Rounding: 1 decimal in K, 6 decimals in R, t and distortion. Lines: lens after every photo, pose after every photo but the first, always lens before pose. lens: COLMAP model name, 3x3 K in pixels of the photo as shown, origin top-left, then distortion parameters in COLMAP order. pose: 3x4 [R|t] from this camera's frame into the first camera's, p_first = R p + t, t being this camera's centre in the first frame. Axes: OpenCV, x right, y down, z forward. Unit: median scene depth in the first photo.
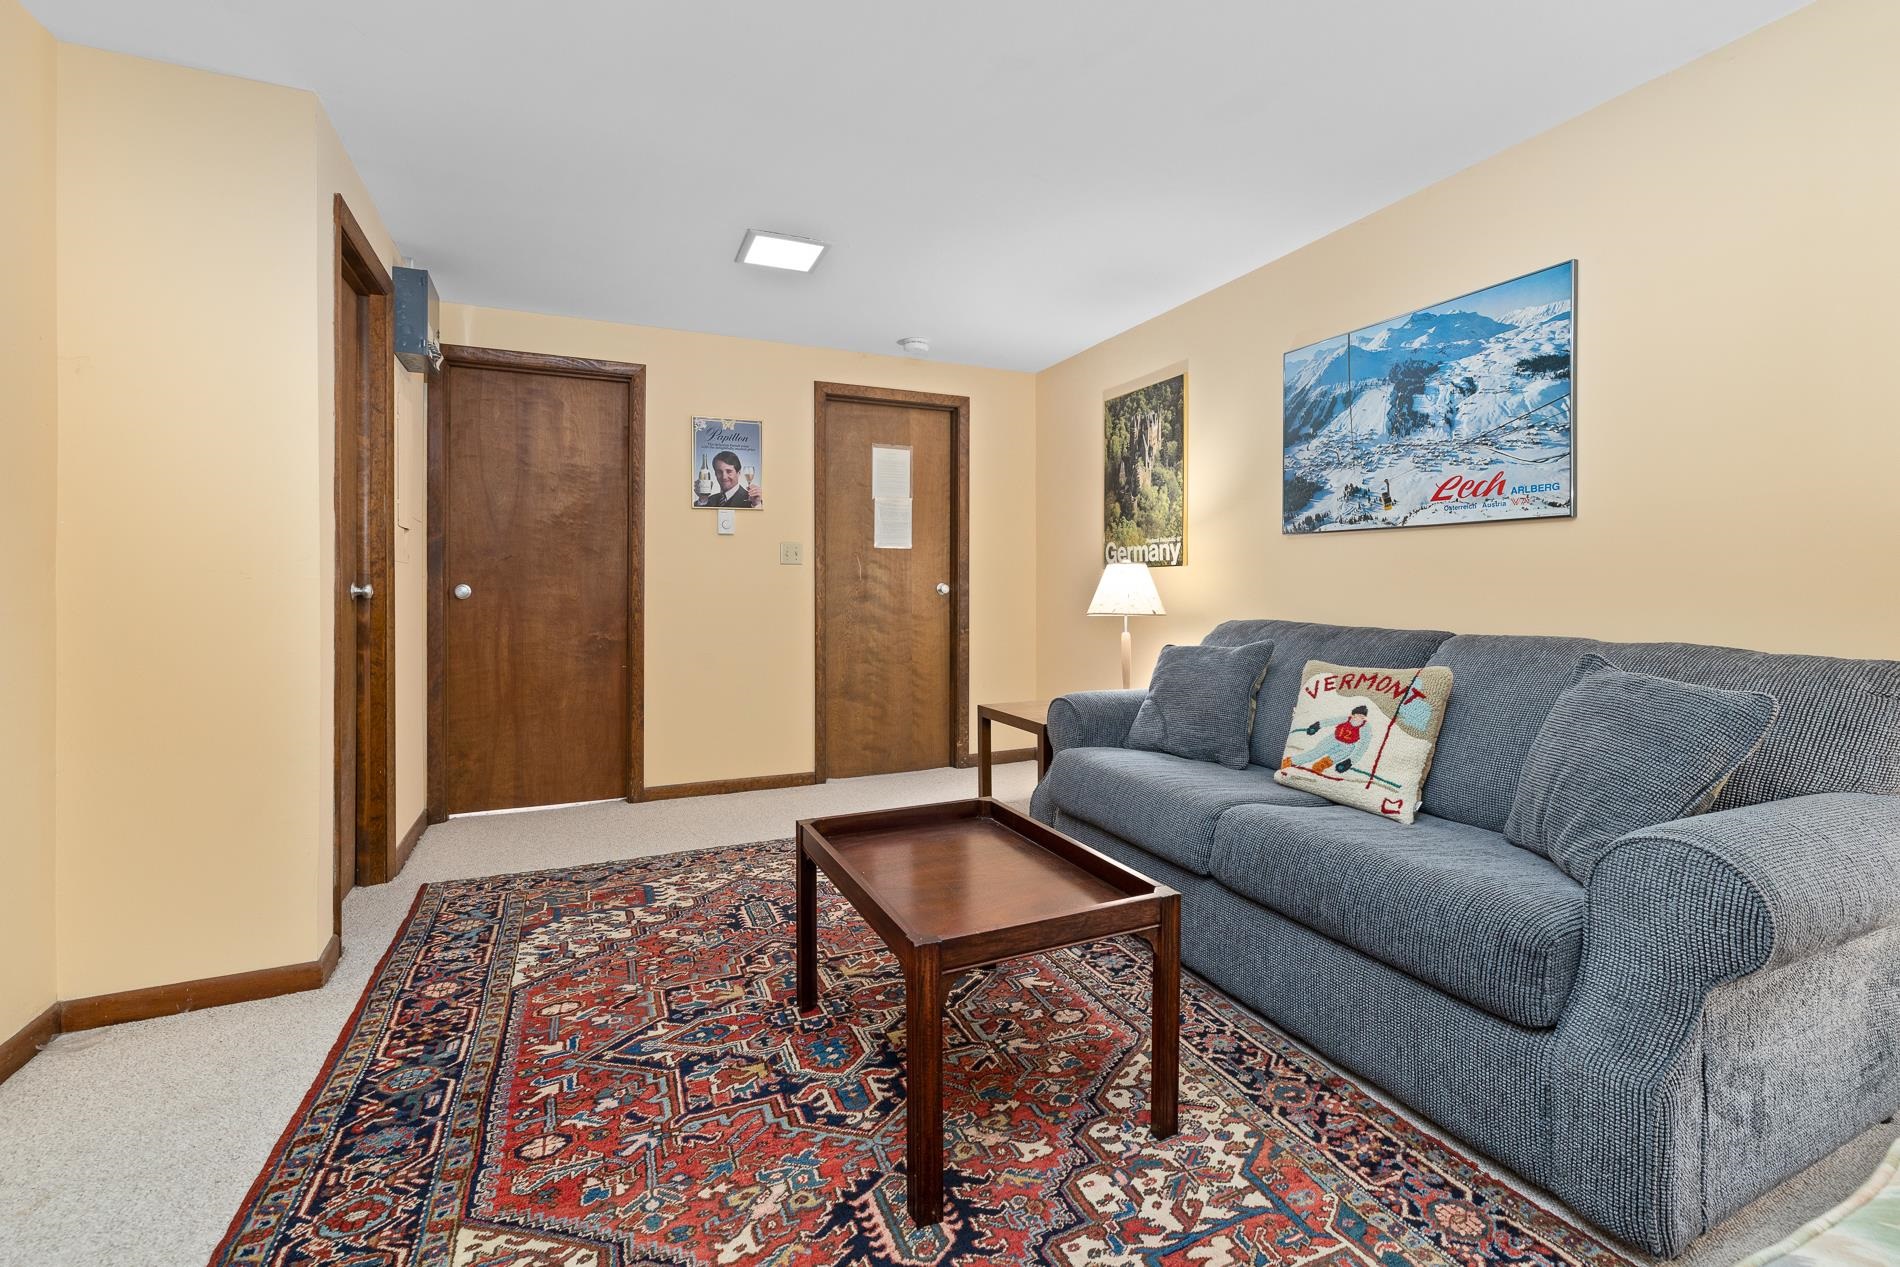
lens RADIAL K [[791.2, 0, 952.5], [0, 791.2, 597.9], [0, 0, 1]] dist [-0.000575, -0.000906]
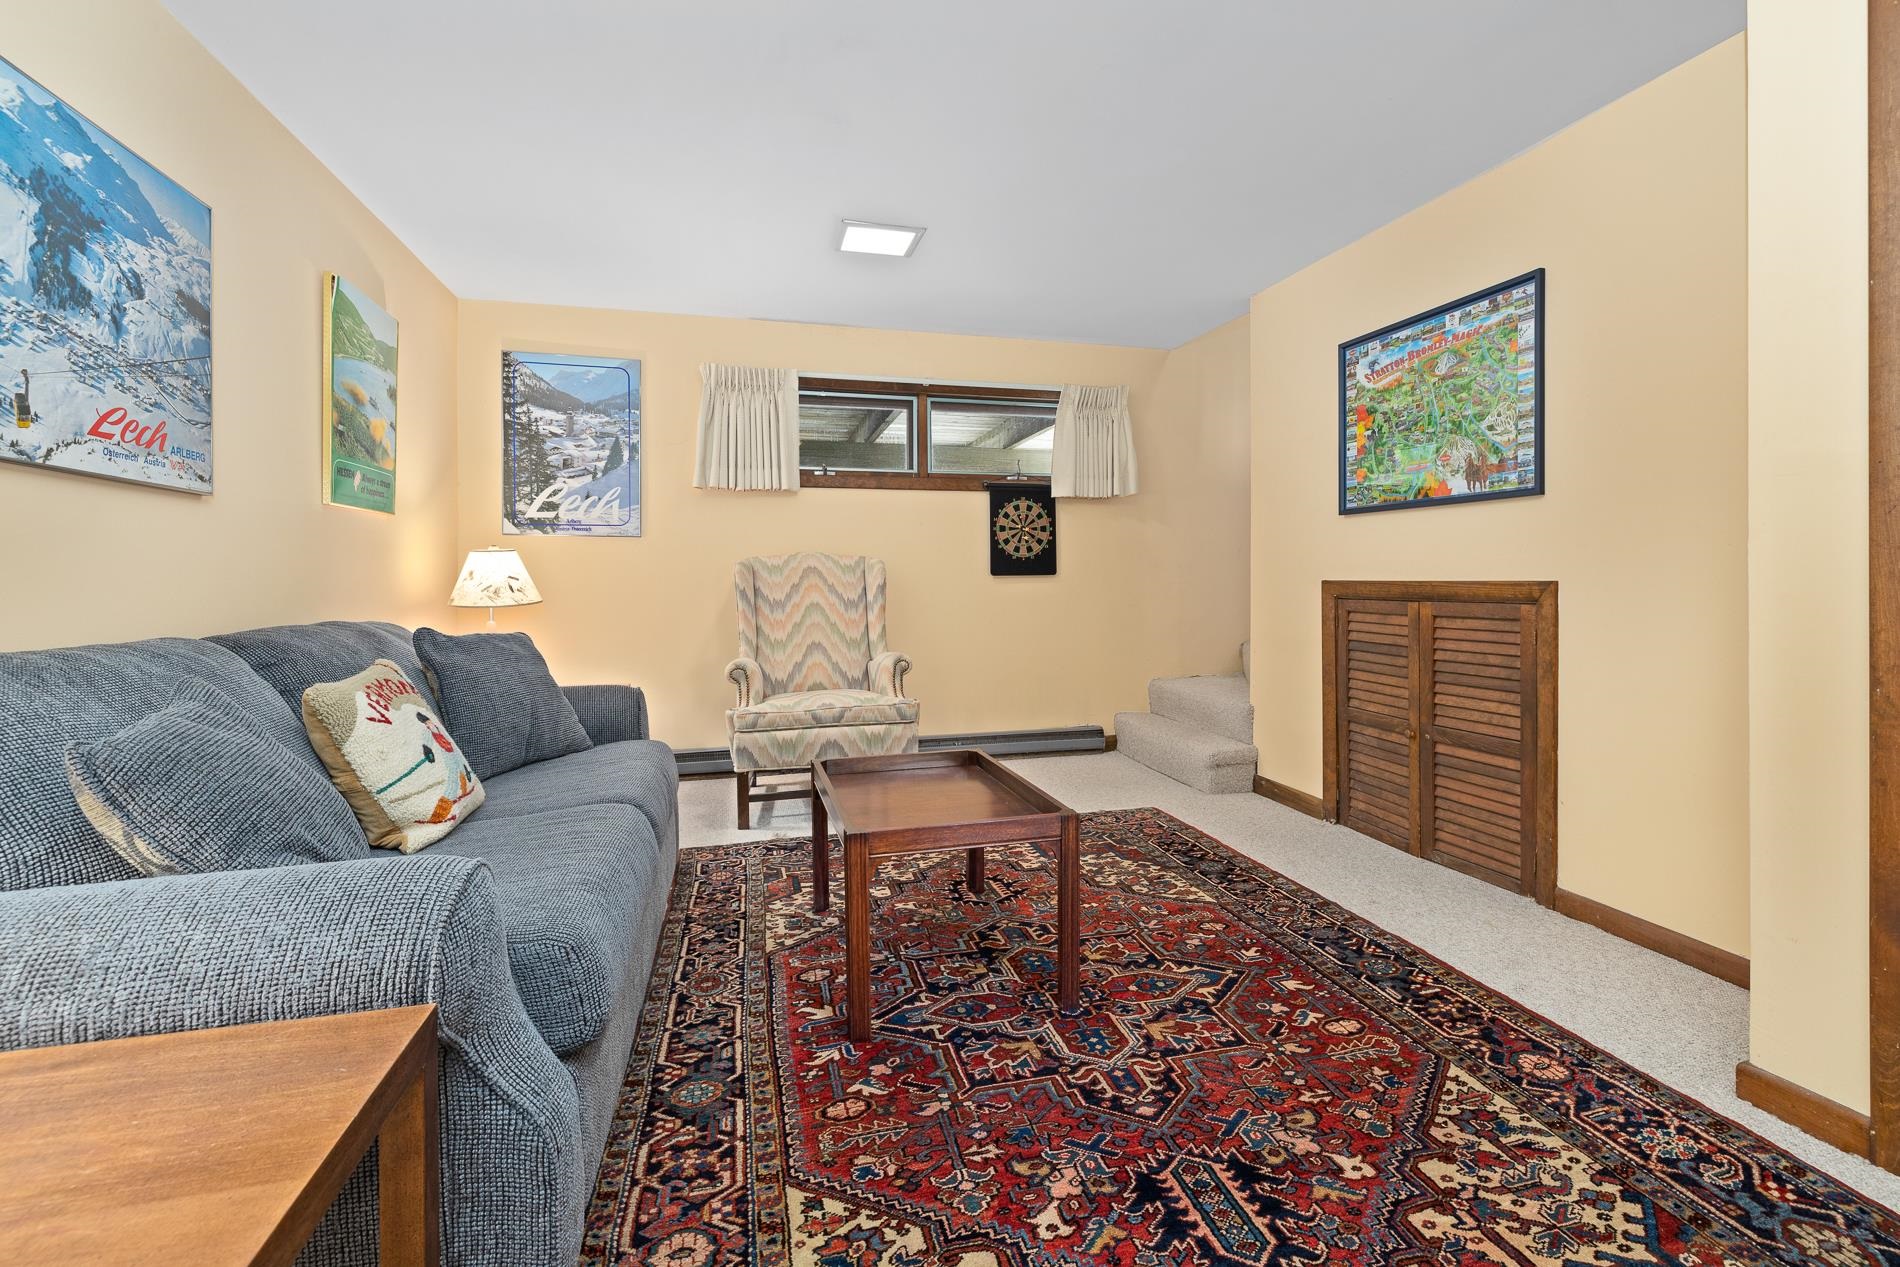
lens RADIAL K [[791.2, 0, 952.5], [0, 791.2, 597.9], [0, 0, 1]] dist [-0.000575, -0.000906]
pose [[-0.985363, 0.006224, 0.170357, -0.196842], [0.013274, 0.999100, 0.040279, -0.012631], [-0.169953, 0.041951, -0.984559, 1.802161]]
